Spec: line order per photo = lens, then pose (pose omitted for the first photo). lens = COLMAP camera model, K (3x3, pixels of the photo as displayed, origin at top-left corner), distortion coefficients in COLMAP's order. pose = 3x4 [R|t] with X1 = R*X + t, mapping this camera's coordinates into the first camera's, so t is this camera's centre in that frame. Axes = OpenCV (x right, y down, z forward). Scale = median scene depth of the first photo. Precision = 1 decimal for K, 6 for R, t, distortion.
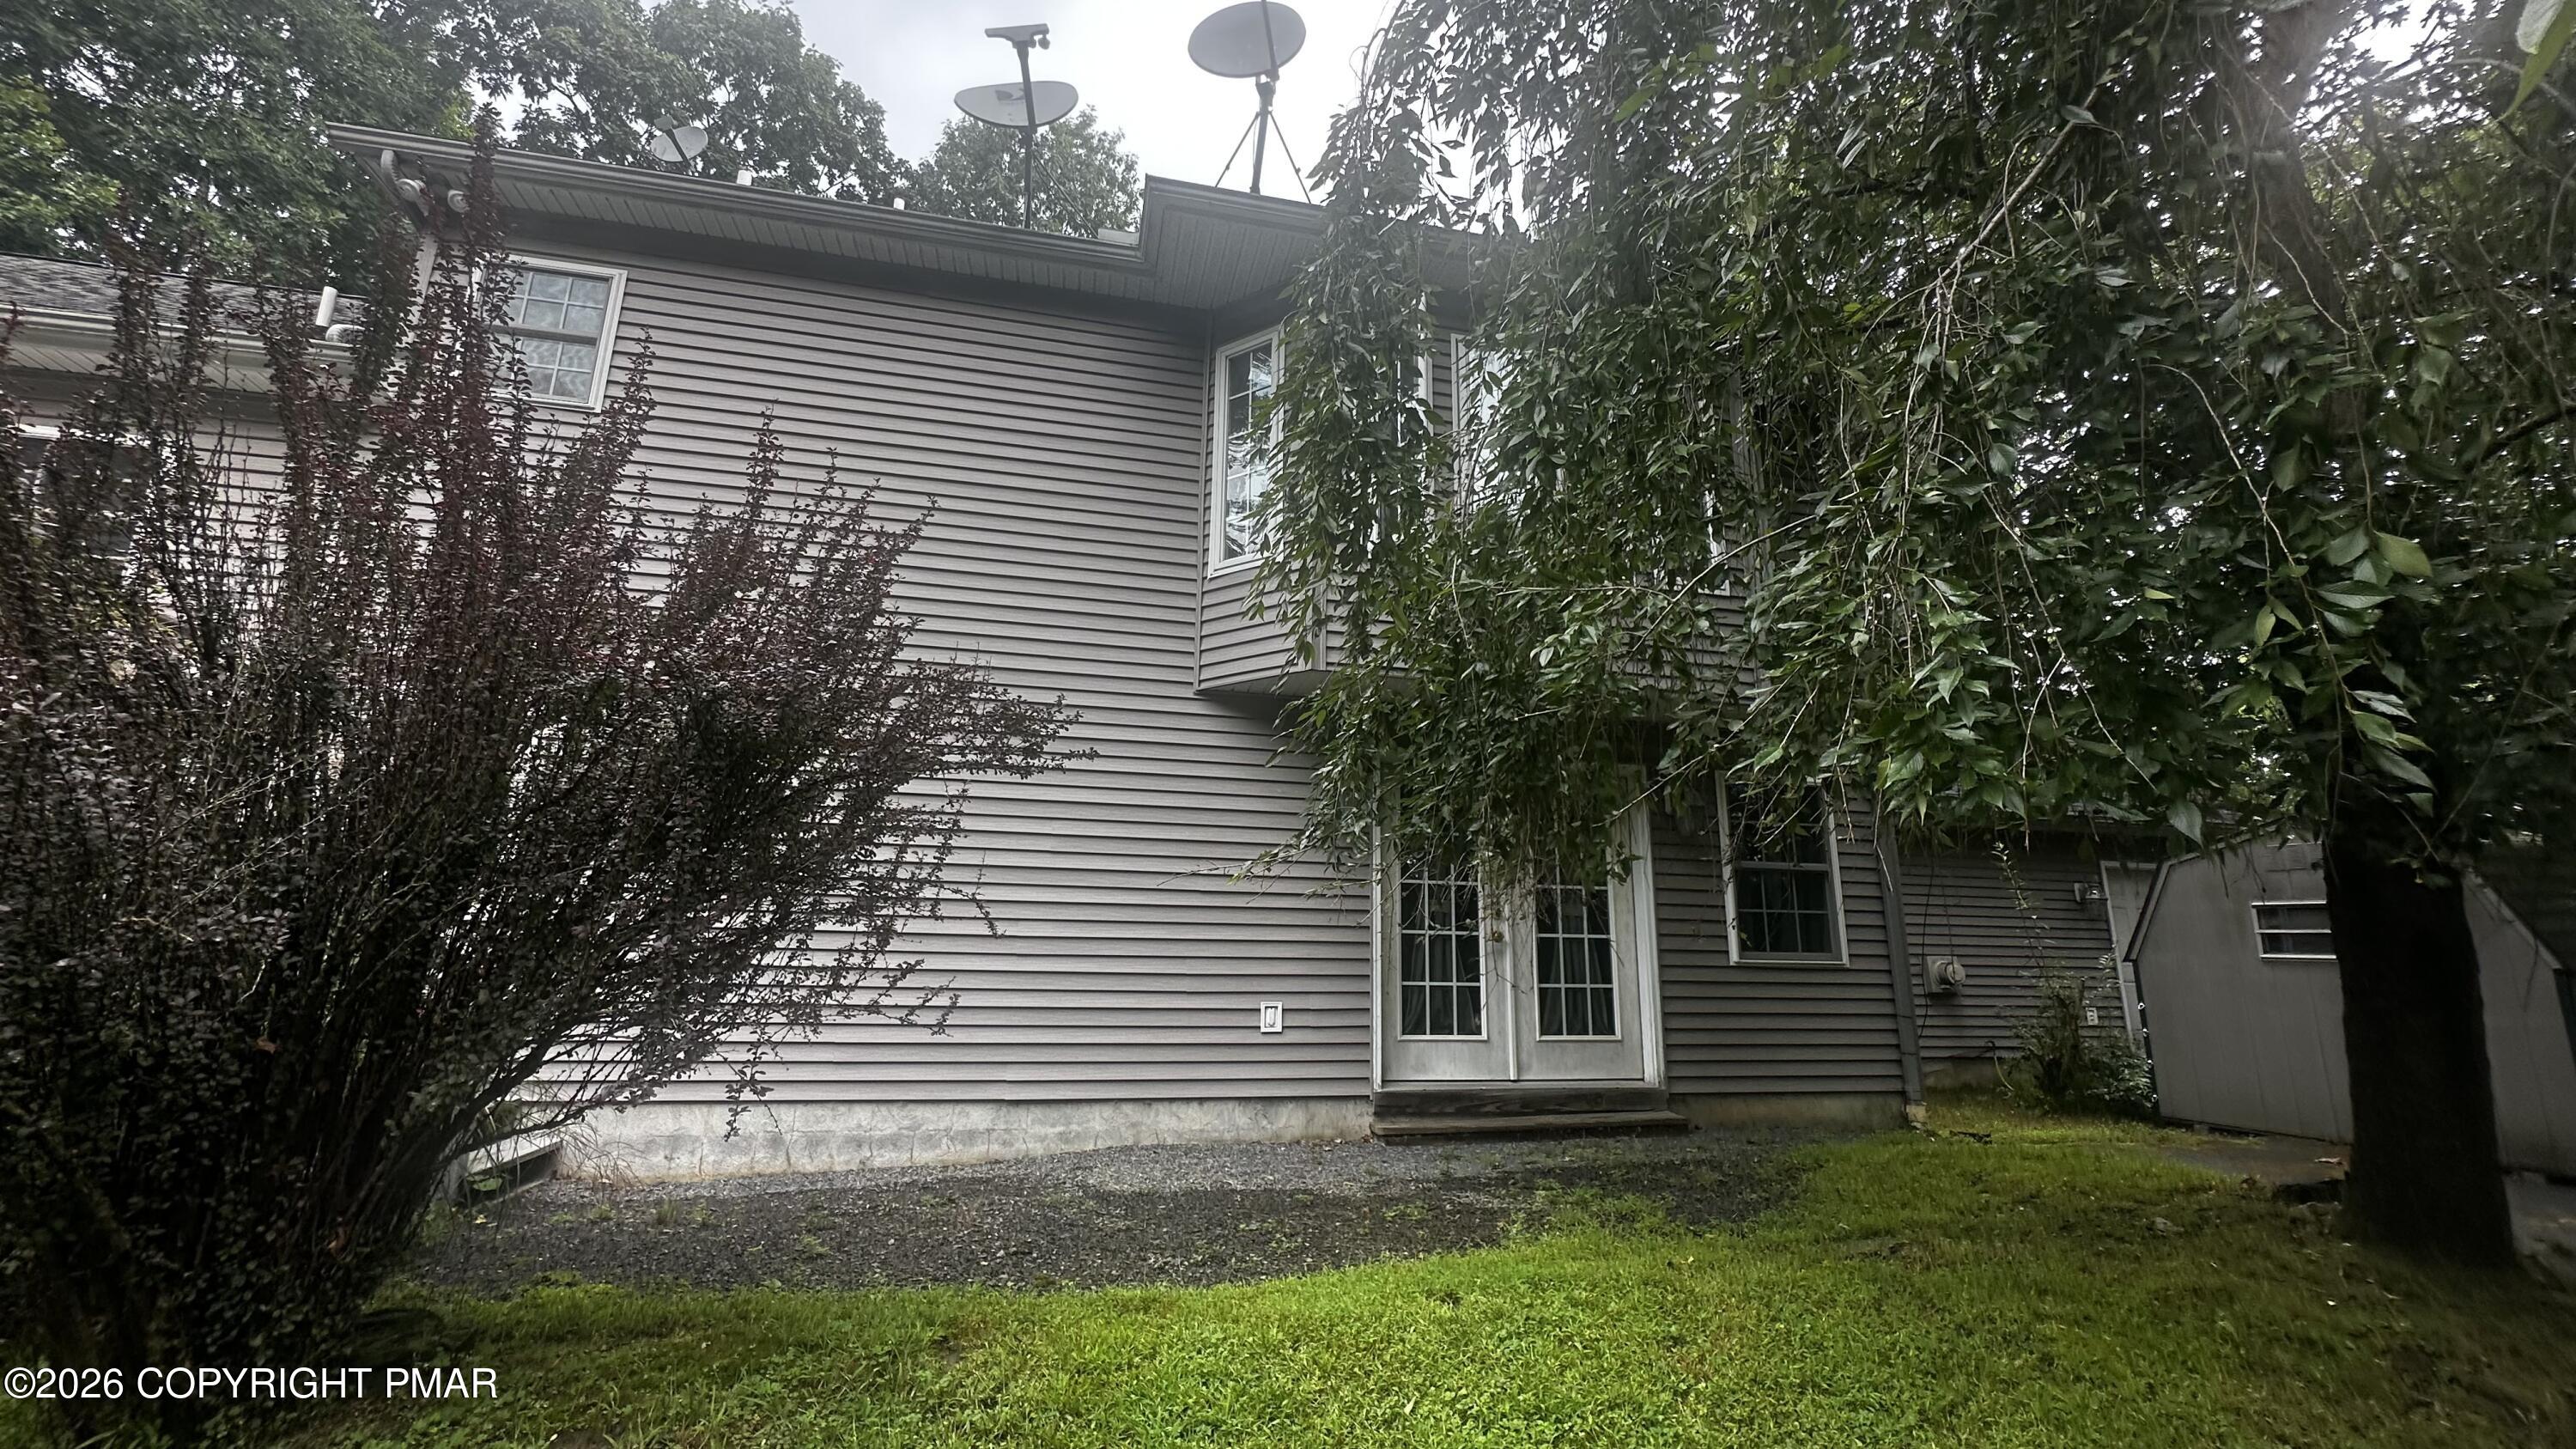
lens RADIAL K [[1028.5, 0, 1288.5], [0, 1028.5, 719.9], [0, 0, 1]] dist [-0.005702, 0.000233]
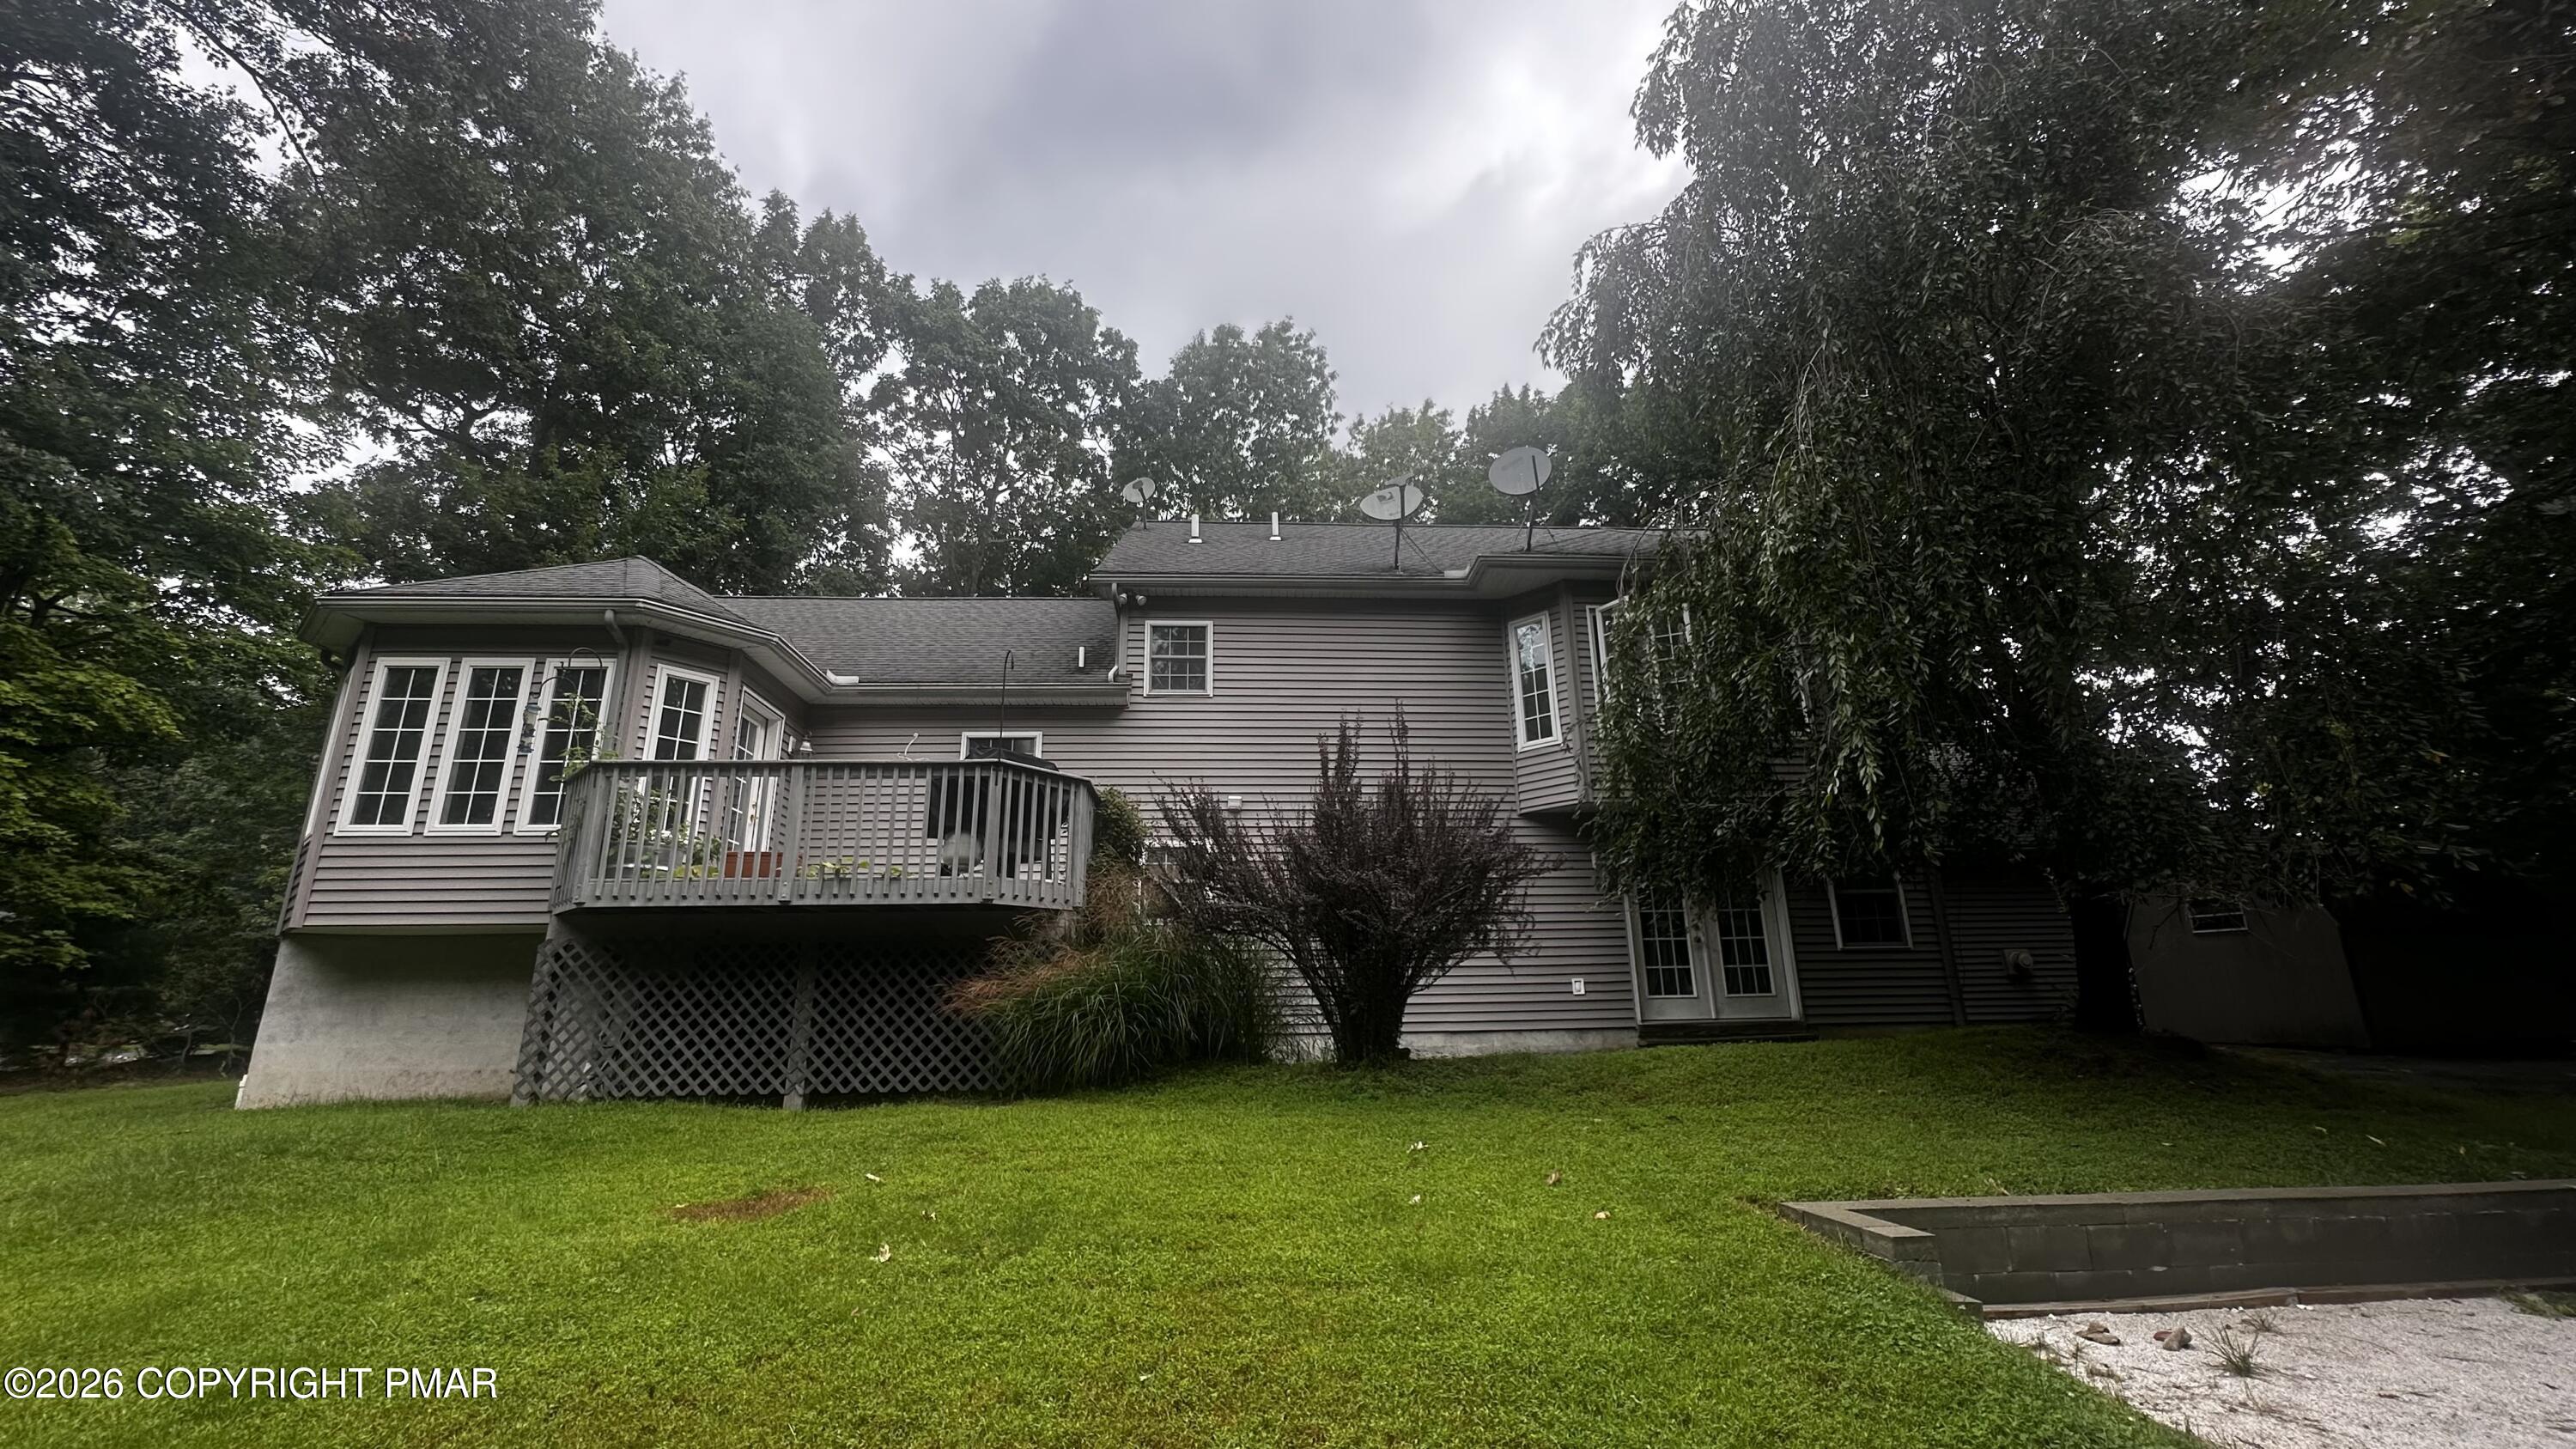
lens RADIAL K [[1028.5, 0, 1290.3], [0, 1028.5, 730.6], [0, 0, 1]] dist [-0.005702, 0.000233]
pose [[0.988291, -0.073943, -0.133469, -0.232505], [0.068025, 0.996510, -0.048371, -0.114291], [0.136580, 0.038725, 0.989872, -0.881839]]
